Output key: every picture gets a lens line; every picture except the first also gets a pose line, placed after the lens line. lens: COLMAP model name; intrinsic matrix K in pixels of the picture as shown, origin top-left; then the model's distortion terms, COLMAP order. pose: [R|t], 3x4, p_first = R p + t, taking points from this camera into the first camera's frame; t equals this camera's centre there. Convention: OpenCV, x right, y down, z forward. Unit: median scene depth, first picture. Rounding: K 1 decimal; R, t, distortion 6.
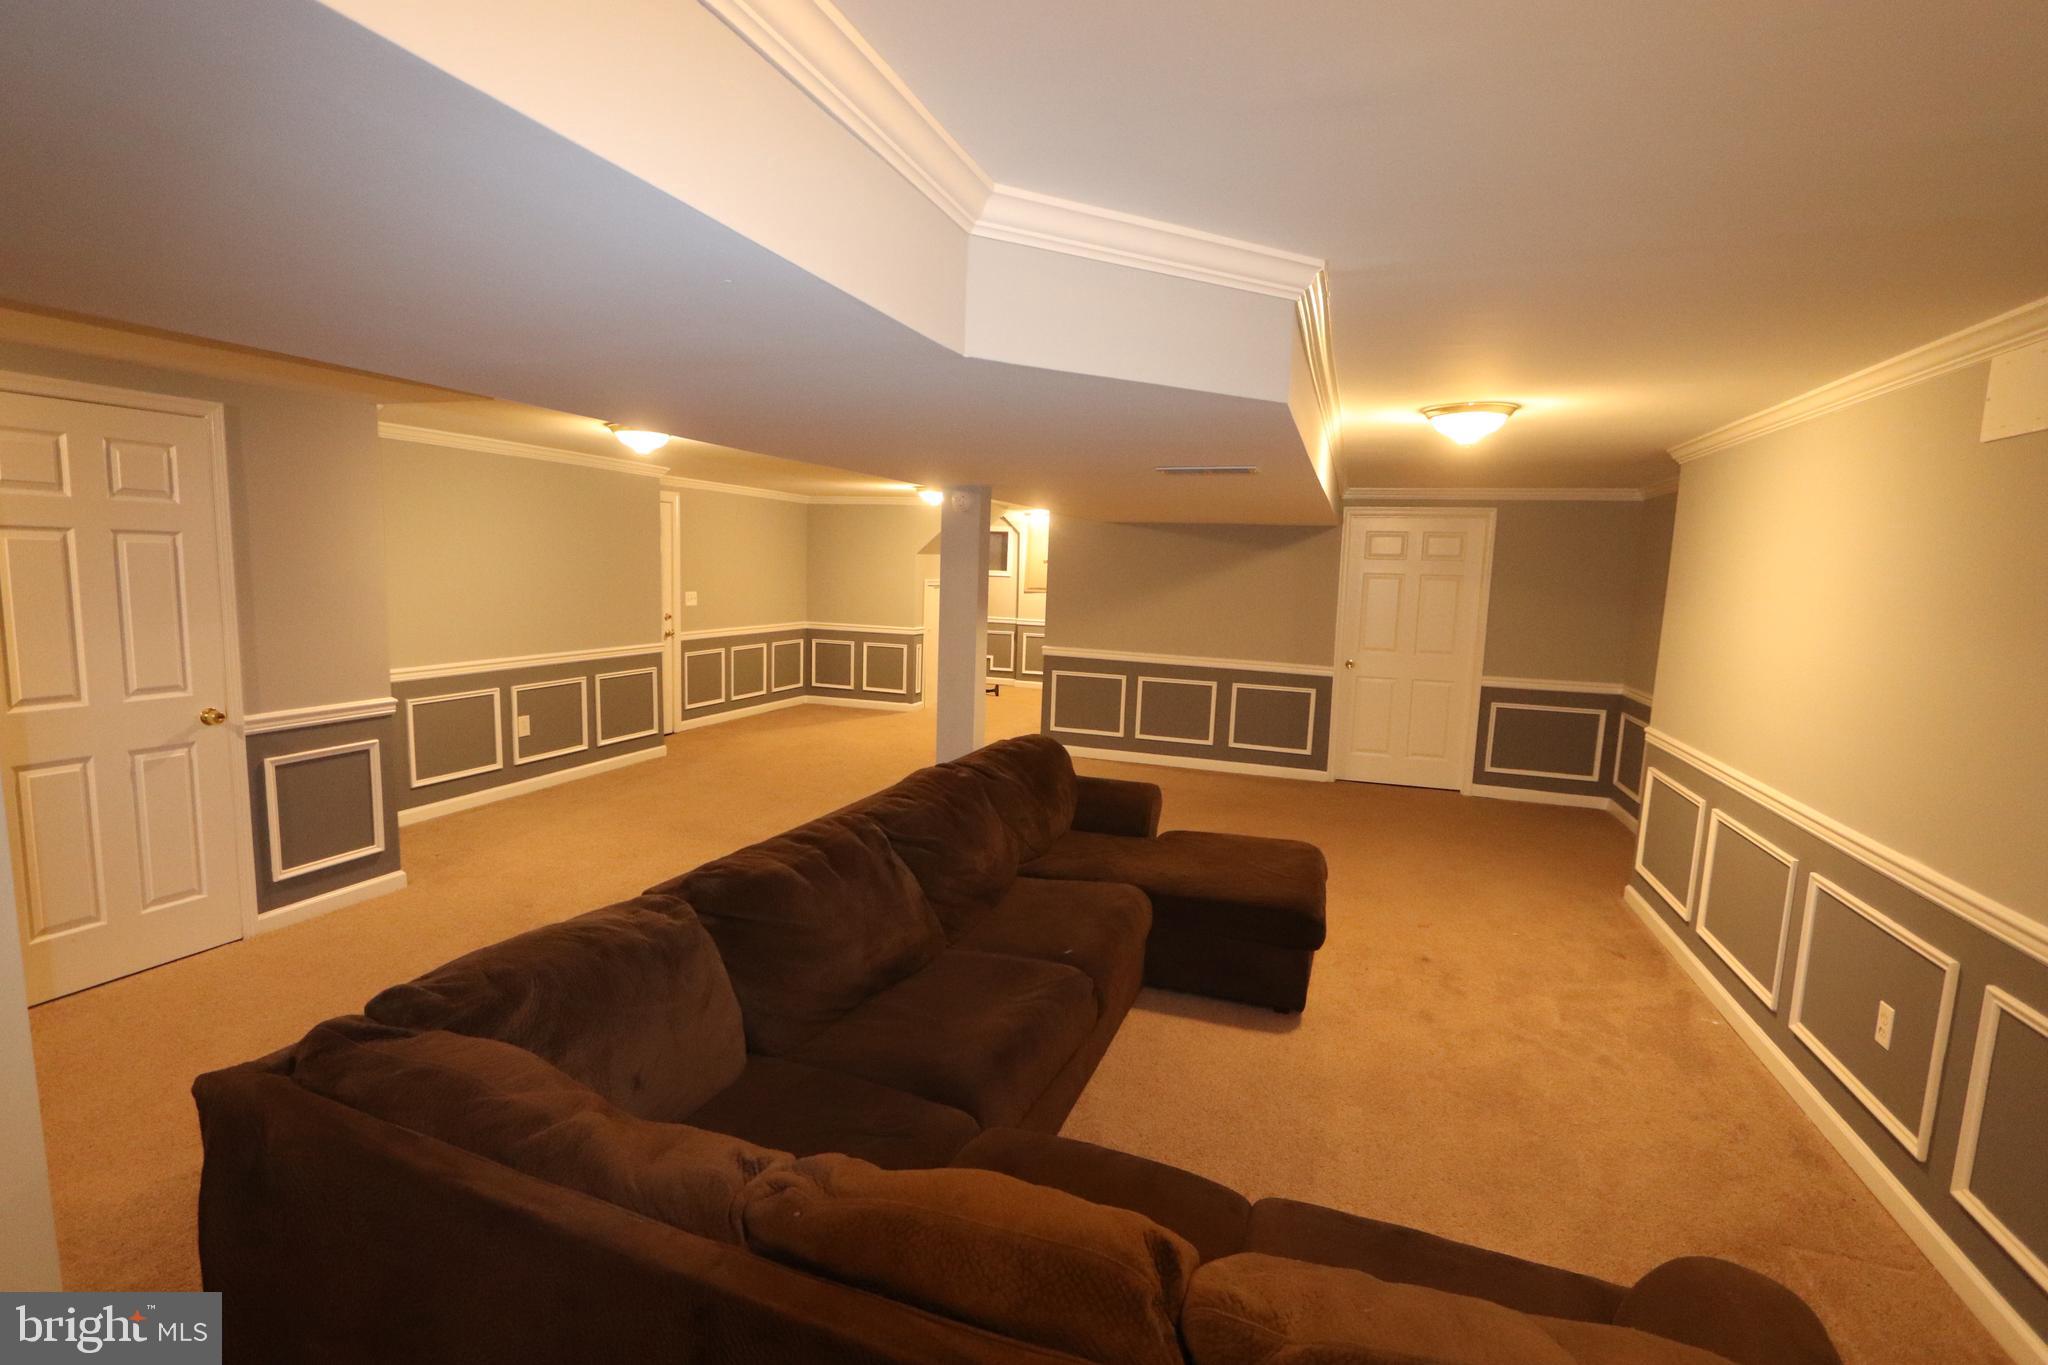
lens RADIAL K [[973.8, 0, 1006.9], [0, 973.8, 692.9], [0, 0, 1]] dist [-0.028056, 0.007405]
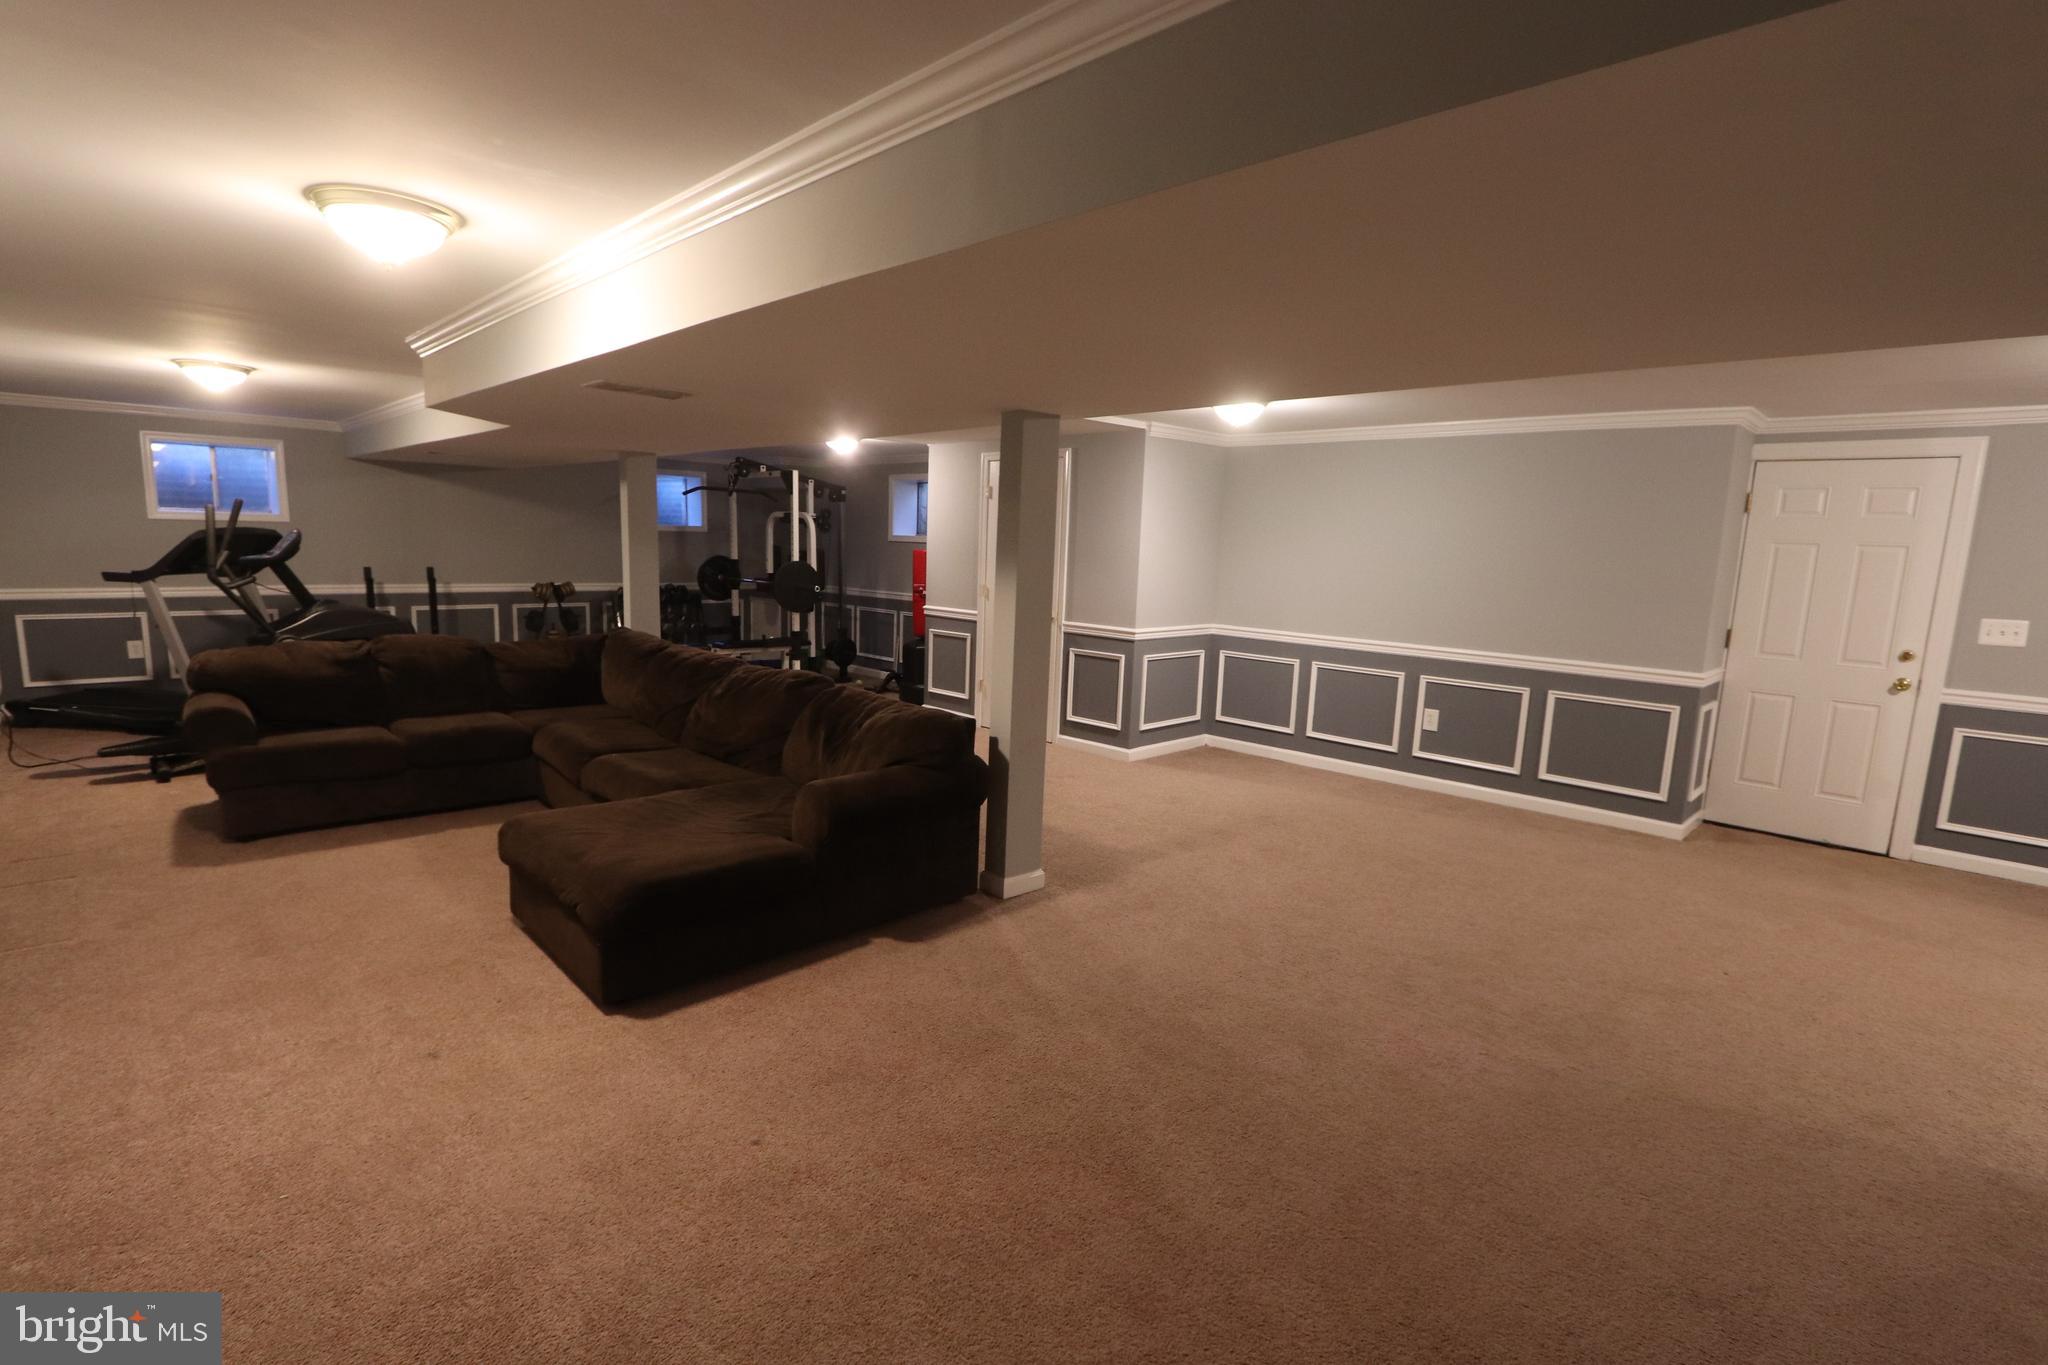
lens RADIAL K [[973.8, 0, 1006.9], [0, 973.8, 692.9], [0, 0, 1]] dist [-0.028056, 0.007405]
pose [[-0.448550, 0.090467, -0.889168, 0.842535], [-0.164541, 0.969501, 0.181645, -0.151376], [0.878481, 0.227781, -0.419984, 1.620410]]
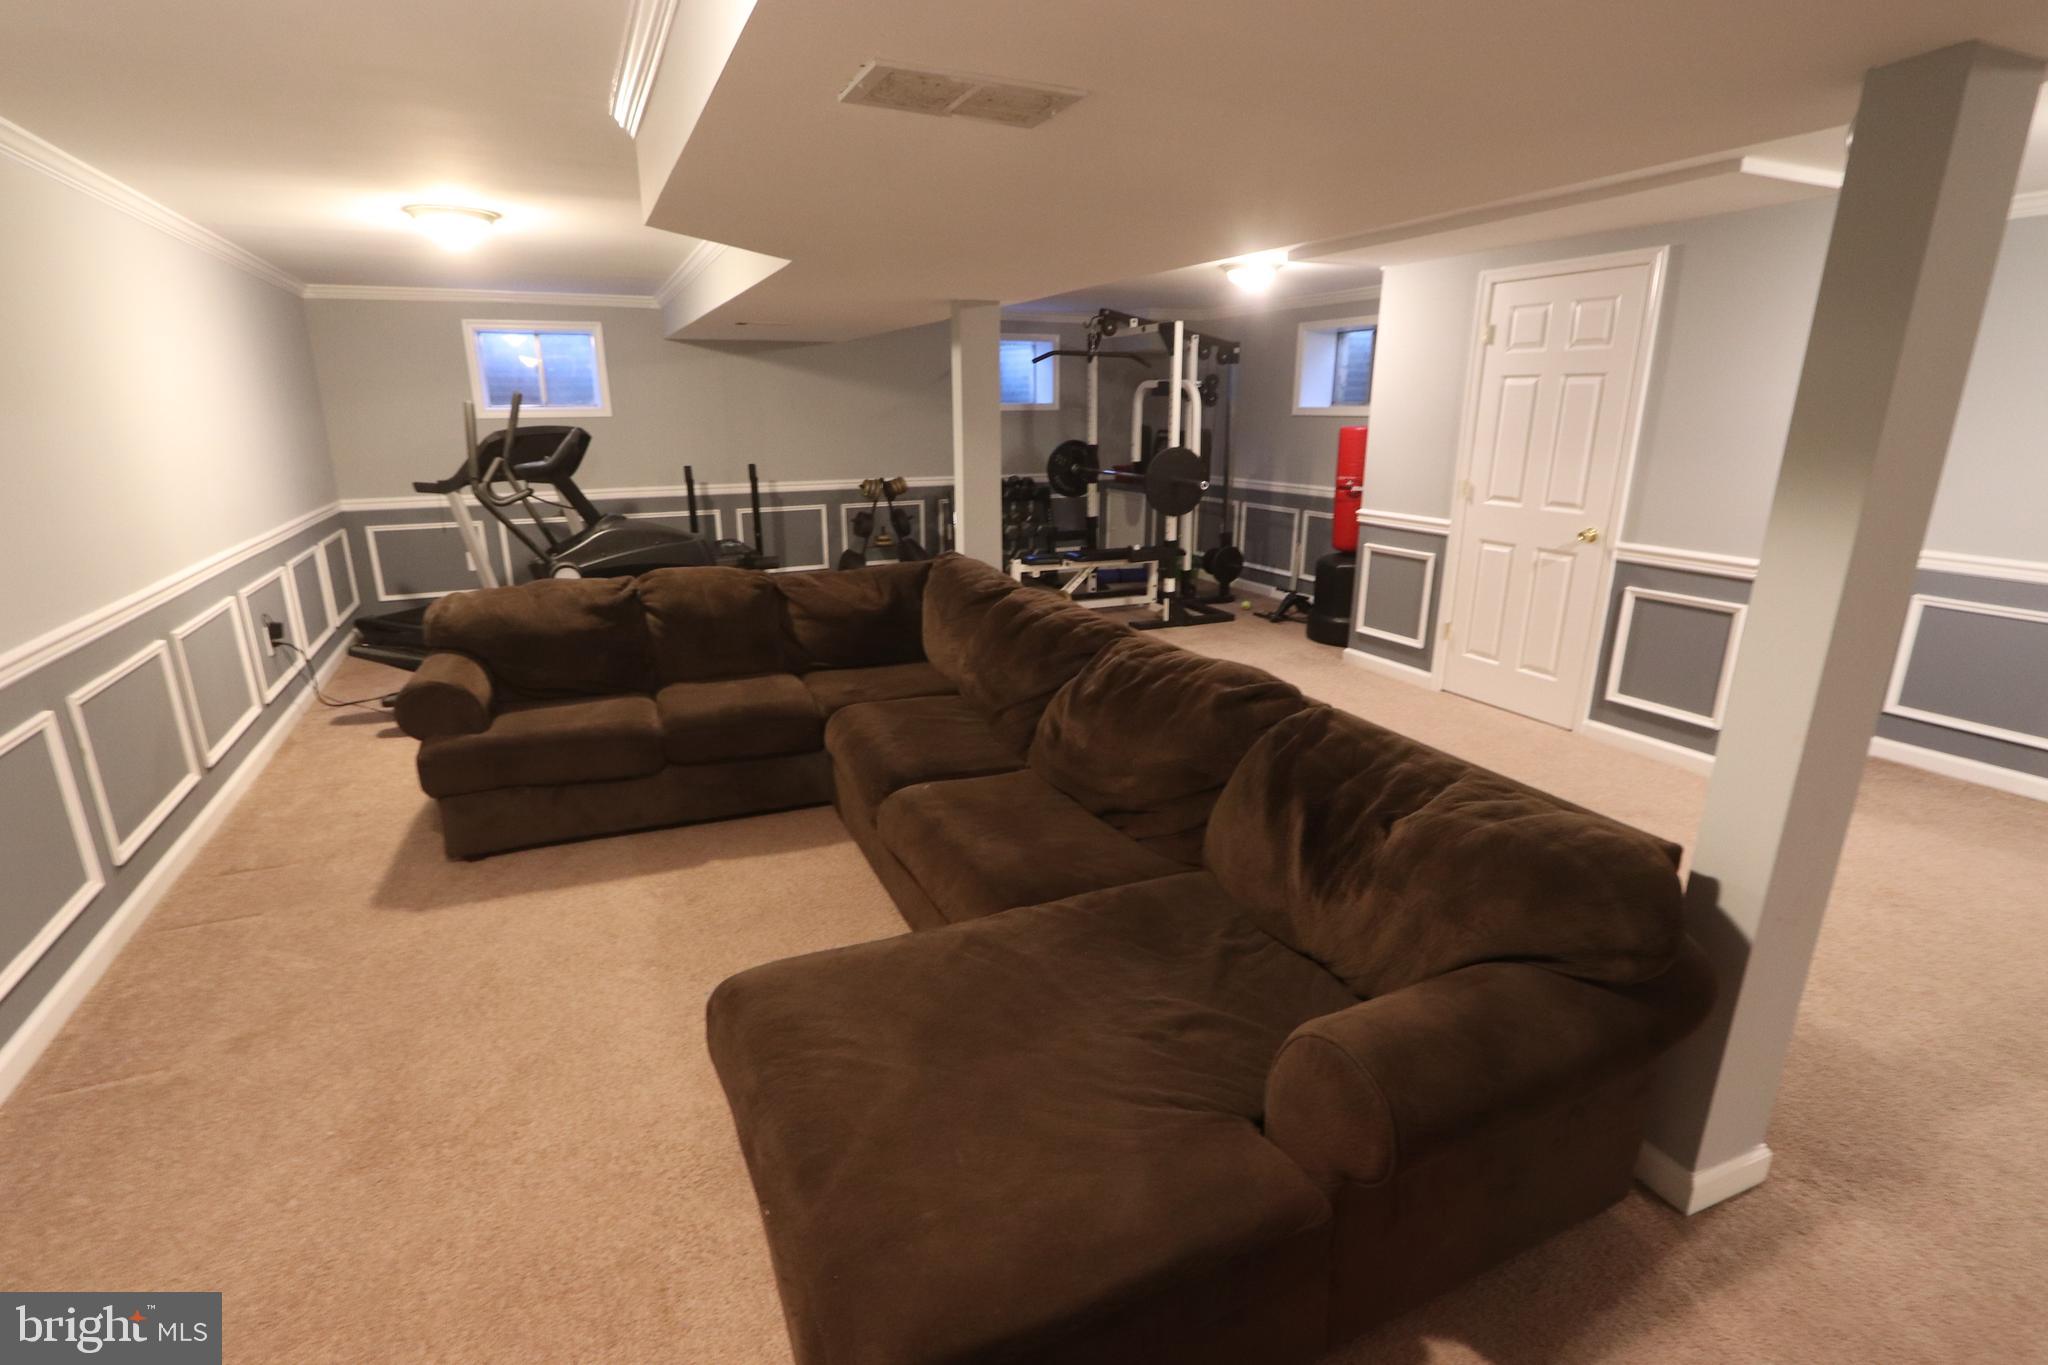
lens RADIAL K [[973.8, 0, 1006.9], [0, 973.8, 692.9], [0, 0, 1]] dist [-0.028056, 0.007405]
pose [[-0.720275, 0.166848, -0.673324, 0.470340], [-0.110564, 0.930622, 0.348880, -0.118487], [0.684821, 0.325735, -0.651857, 1.236841]]
